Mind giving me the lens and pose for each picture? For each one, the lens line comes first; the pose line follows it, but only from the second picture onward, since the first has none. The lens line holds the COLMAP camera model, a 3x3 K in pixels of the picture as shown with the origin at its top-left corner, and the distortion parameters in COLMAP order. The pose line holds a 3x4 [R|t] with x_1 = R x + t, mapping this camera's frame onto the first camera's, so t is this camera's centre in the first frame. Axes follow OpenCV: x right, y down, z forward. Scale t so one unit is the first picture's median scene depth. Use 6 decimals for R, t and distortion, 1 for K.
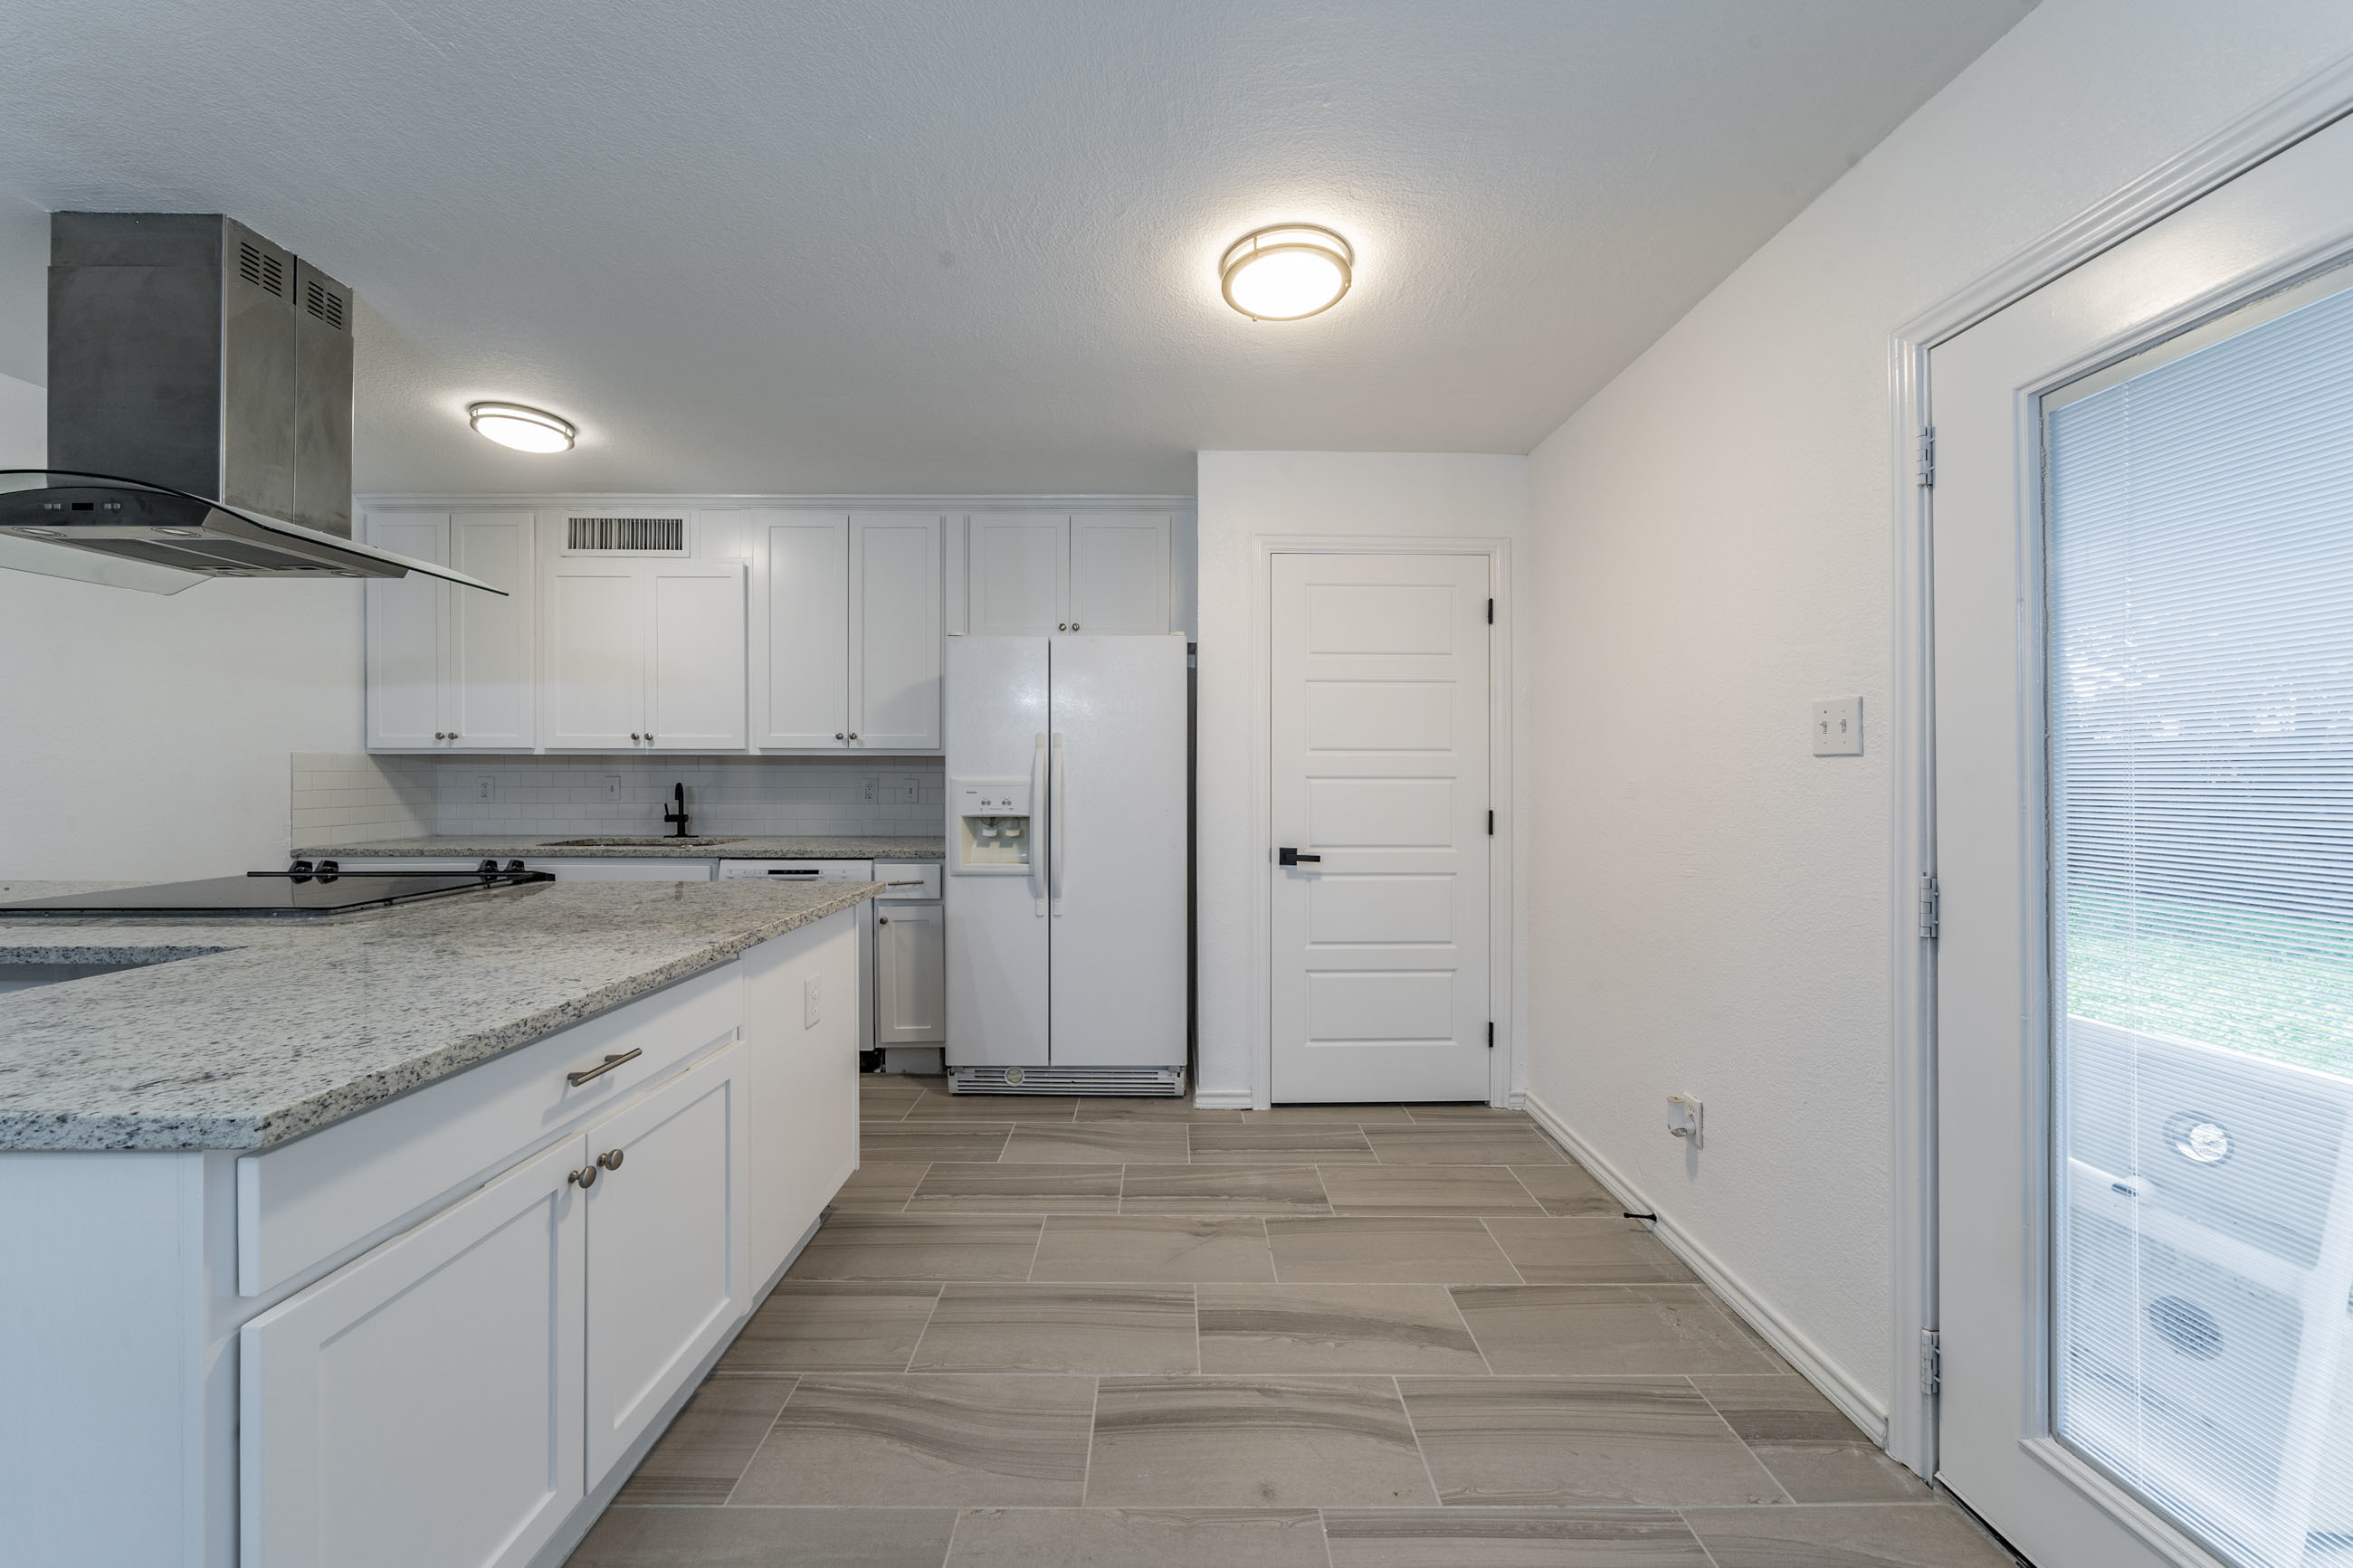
lens RADIAL K [[833.8, 0, 1157.2], [0, 833.8, 774.0], [0, 0, 1]] dist [-0.000470, -0.000090]
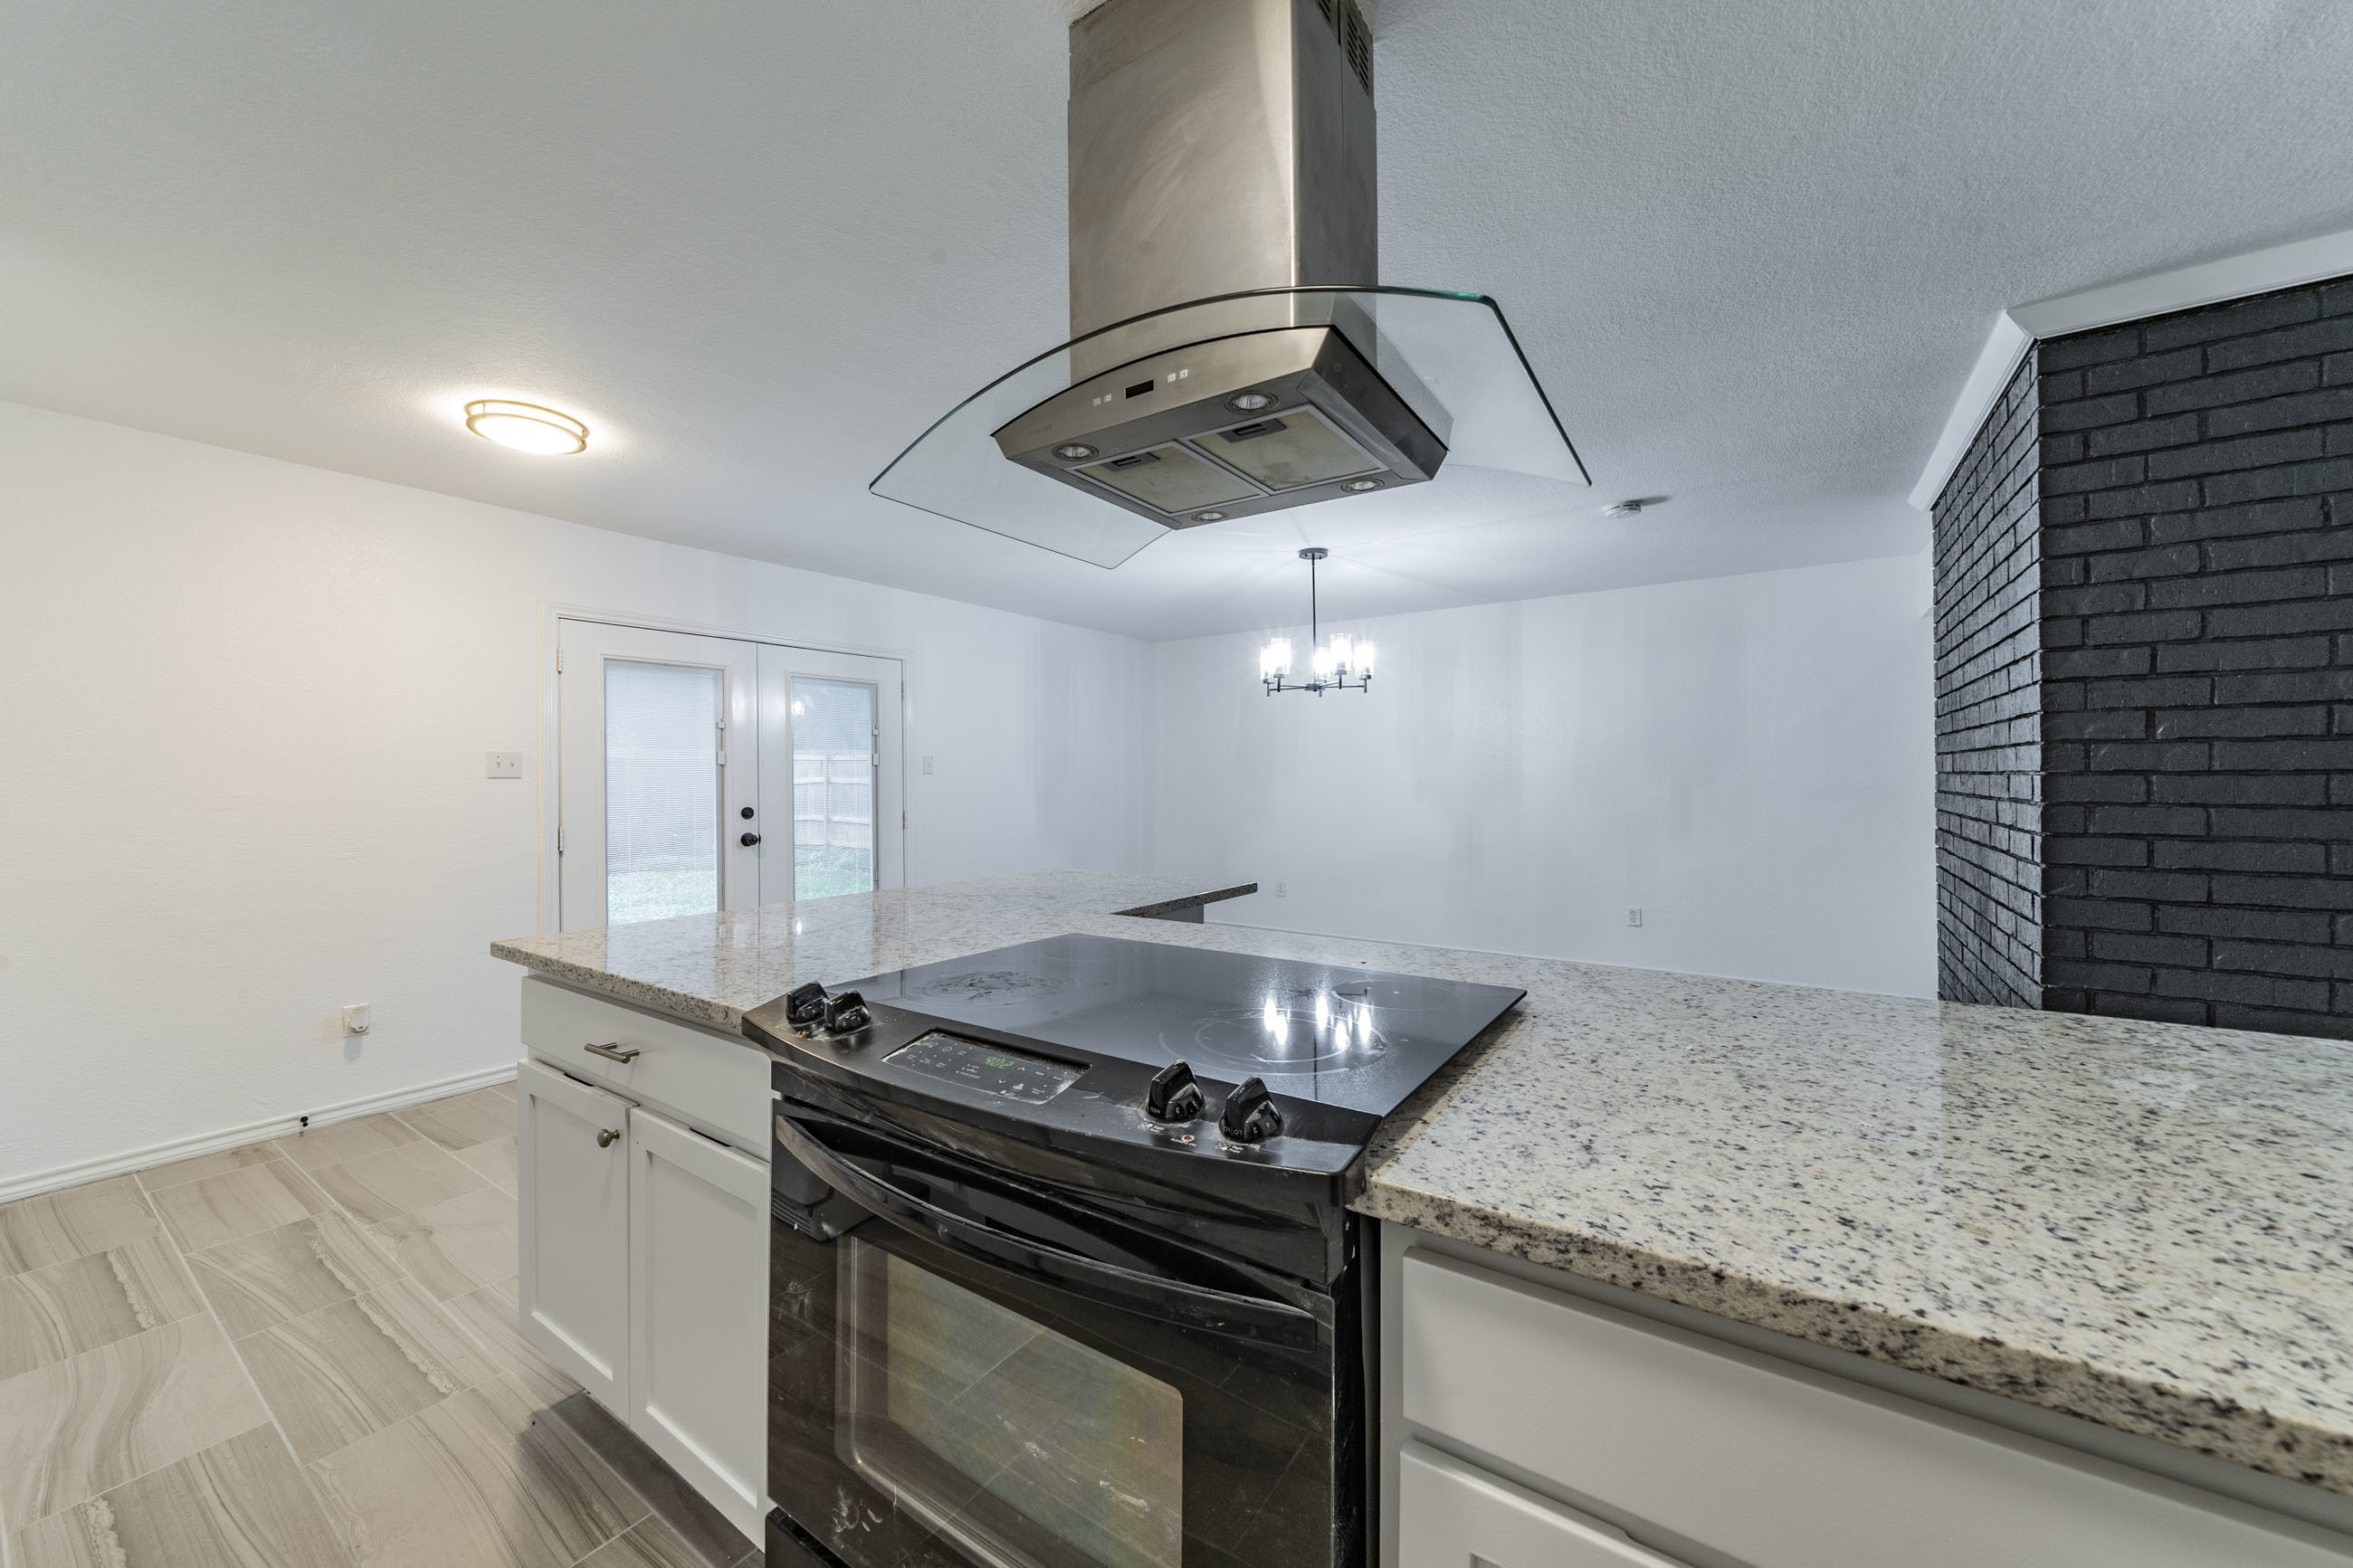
lens RADIAL K [[833.8, 0, 1157.2], [0, 833.8, 774.0], [0, 0, 1]] dist [-0.000470, -0.000090]
pose [[-0.831236, 0.001184, 0.555918, -0.849477], [-0.002043, 0.999984, -0.005184, -0.012076], [-0.555916, -0.005445, -0.831221, 0.894183]]
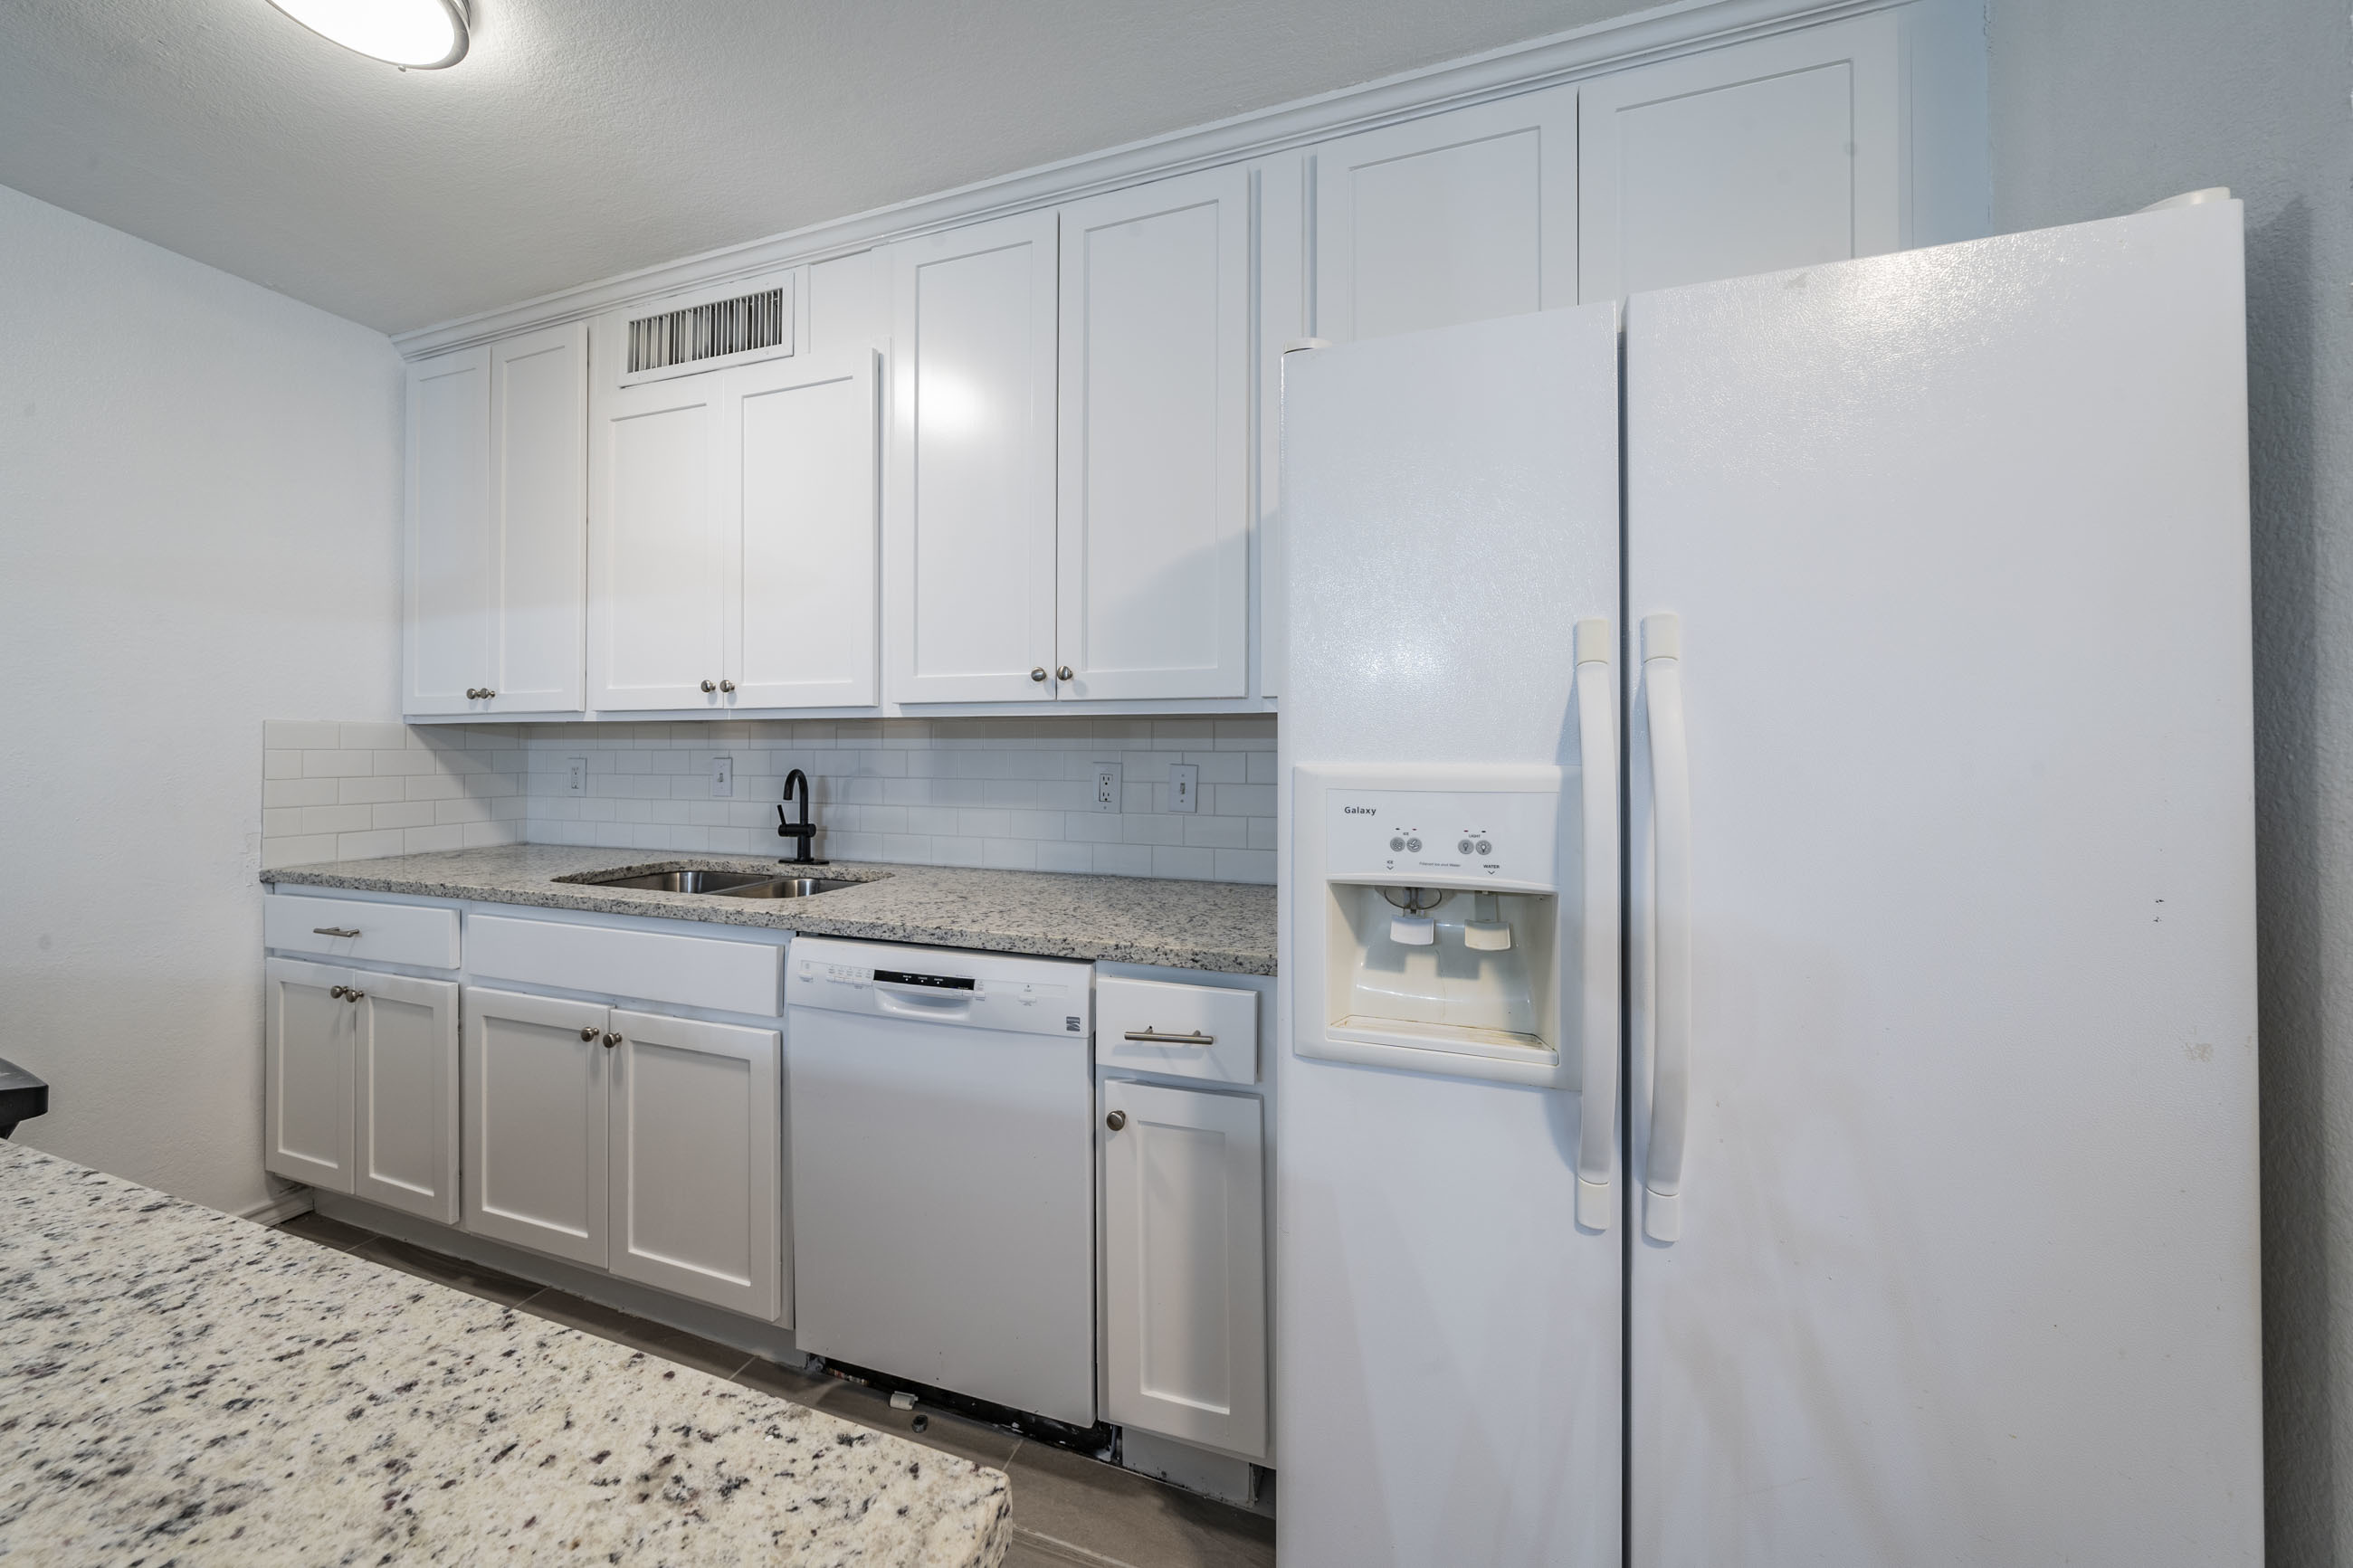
lens RADIAL K [[863.4, 0, 1113.1], [0, 863.4, 747.6], [0, 0, 1]] dist [-0.000594, -0.000046]
pose [[0.929313, -0.001582, -0.369289, -0.165257], [-0.001822, 0.999959, -0.008869, 0.000403], [0.369287, 0.008915, 0.929272, 0.574910]]
